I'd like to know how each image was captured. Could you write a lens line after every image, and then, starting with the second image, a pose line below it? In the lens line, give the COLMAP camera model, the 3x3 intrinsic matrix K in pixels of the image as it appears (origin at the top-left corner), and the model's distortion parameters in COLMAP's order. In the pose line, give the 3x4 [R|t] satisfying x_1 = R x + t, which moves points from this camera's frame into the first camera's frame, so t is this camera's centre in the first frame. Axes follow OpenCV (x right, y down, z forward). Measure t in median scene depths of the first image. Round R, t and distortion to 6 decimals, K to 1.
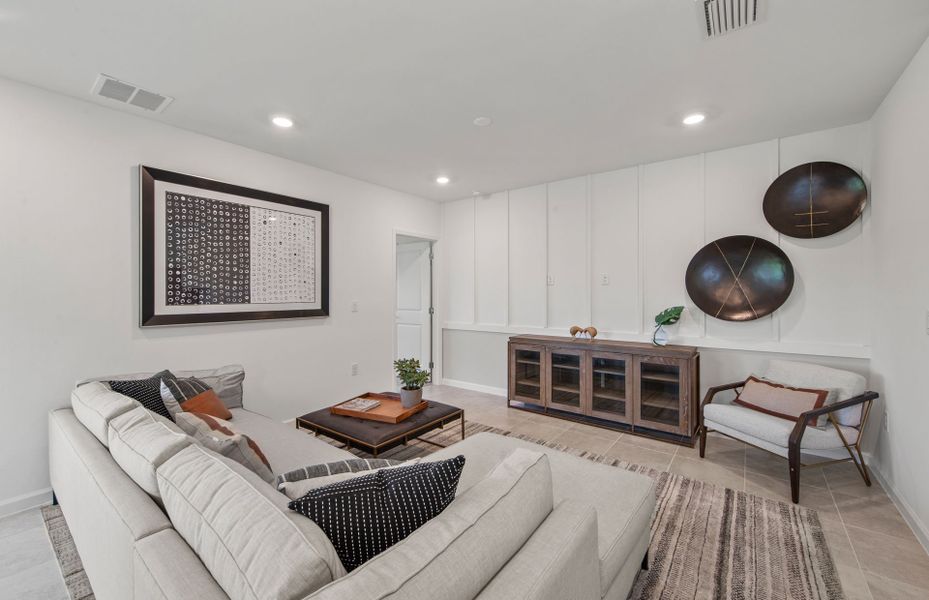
lens RADIAL K [[375.7, 0, 464.5], [0, 375.7, 300.0], [0, 0, 1]] dist [0.000895, -0.000008]
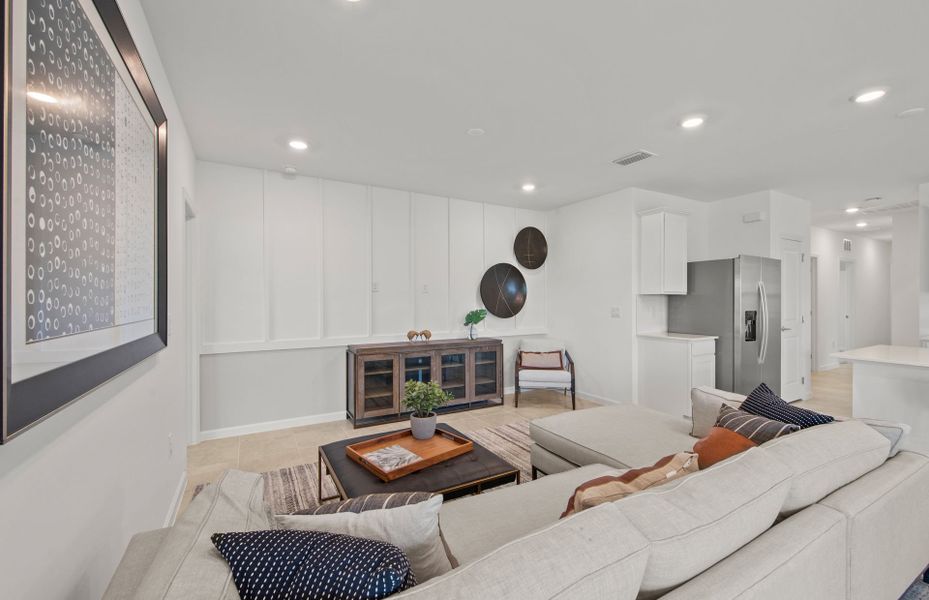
lens RADIAL K [[389.4, 0, 452.1], [0, 389.4, 303.3], [0, 0, 1]] dist [0.012898, -0.000162]
pose [[0.385220, -0.006159, 0.922804, -0.745145], [0.014363, 0.999897, 0.000678, -0.008760], [-0.922713, 0.012993, 0.385269, 0.497513]]
